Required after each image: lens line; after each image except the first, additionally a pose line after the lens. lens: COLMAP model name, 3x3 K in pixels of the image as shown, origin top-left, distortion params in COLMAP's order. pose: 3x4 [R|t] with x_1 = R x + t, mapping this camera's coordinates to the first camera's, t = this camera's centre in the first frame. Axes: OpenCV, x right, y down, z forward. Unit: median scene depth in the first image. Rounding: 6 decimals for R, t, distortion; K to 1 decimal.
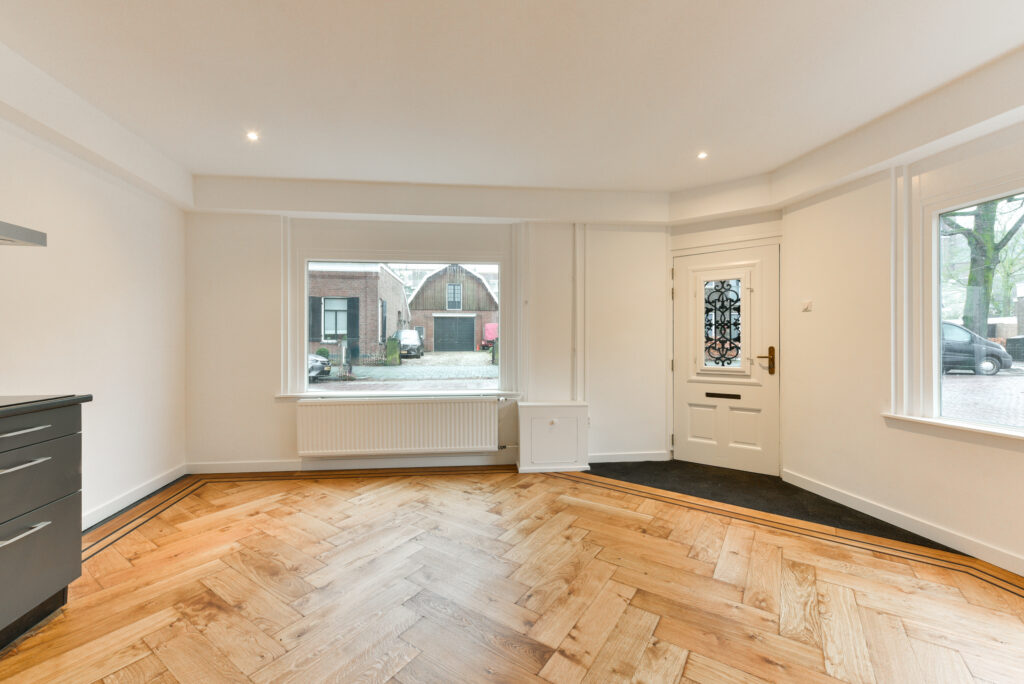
lens RADIAL K [[406.4, 0, 517.4], [0, 406.4, 342.4], [0, 0, 1]] dist [0.009094, -0.002122]
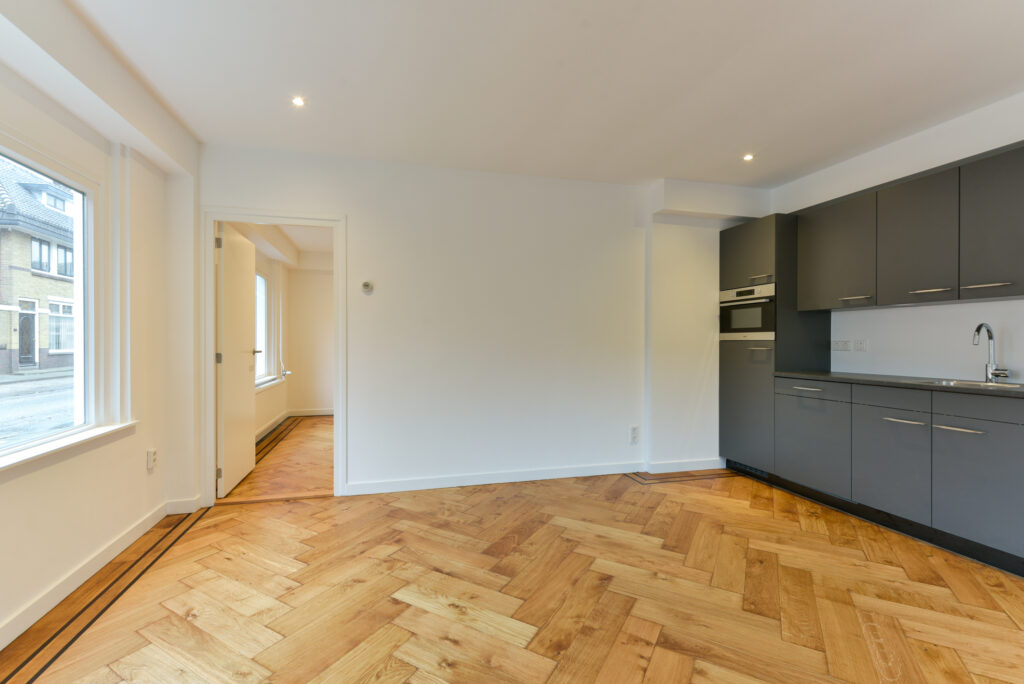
lens RADIAL K [[445.6, 0, 496.8], [0, 445.6, 341.2], [0, 0, 1]] dist [0.001793, -0.001133]
pose [[-0.999076, 0.000824, -0.042976, 0.232904], [0.000571, 0.999982, 0.005893, -0.004768], [0.042980, 0.005863, -0.999059, 0.906735]]
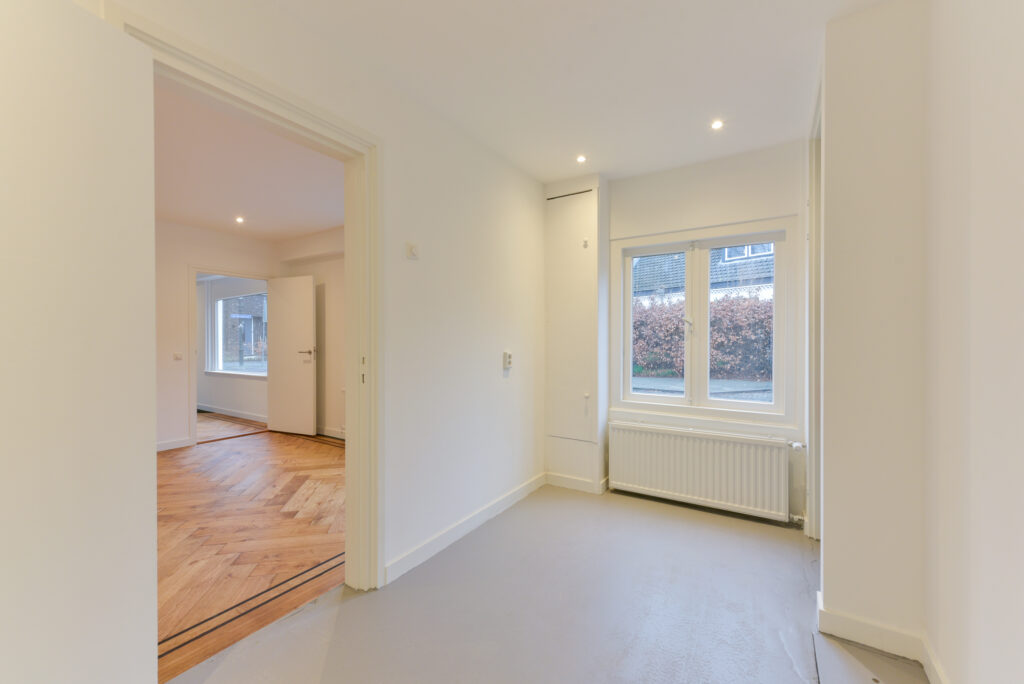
lens RADIAL K [[406.4, 0, 513.6], [0, 406.4, 334.3], [0, 0, 1]] dist [0.009094, -0.002122]
pose [[0.705313, 0.015314, 0.708731, 0.316745], [0.001500, 0.999732, -0.023095, 0.002087], [-0.708894, 0.017352, 0.705101, -1.766141]]
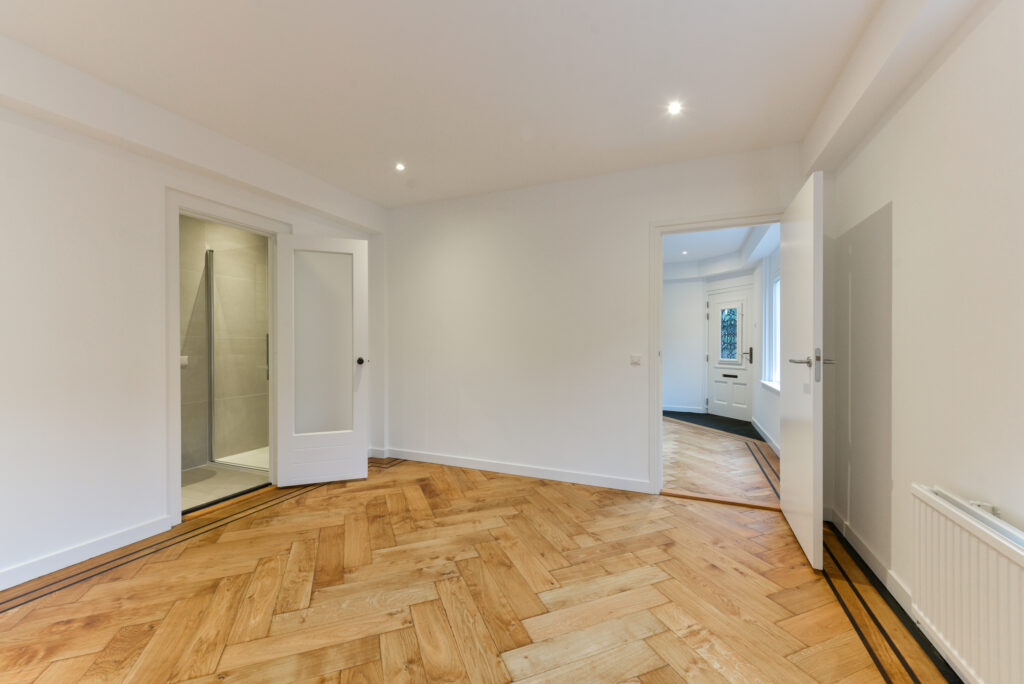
lens RADIAL K [[406.4, 0, 515.6], [0, 406.4, 341.0], [0, 0, 1]] dist [0.009094, -0.002122]
pose [[0.821100, 0.001923, -0.570781, 0.786143], [-0.009017, 0.999913, -0.009603, 0.008174], [0.570713, 0.013032, 0.821046, -0.986762]]
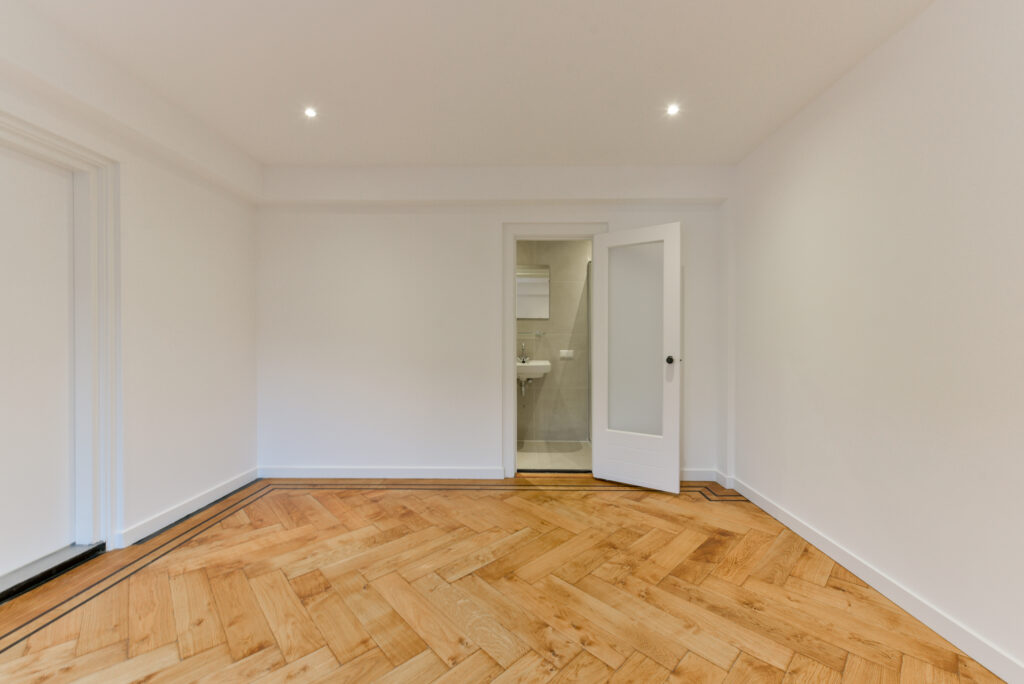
lens RADIAL K [[406.4, 0, 513.6], [0, 406.4, 338.7], [0, 0, 1]] dist [0.009094, -0.002122]
pose [[-0.227857, 0.003190, -0.973689, 0.799733], [-0.008317, 0.999952, 0.005222, 0.003645], [0.973659, 0.009288, -0.227820, -0.502968]]
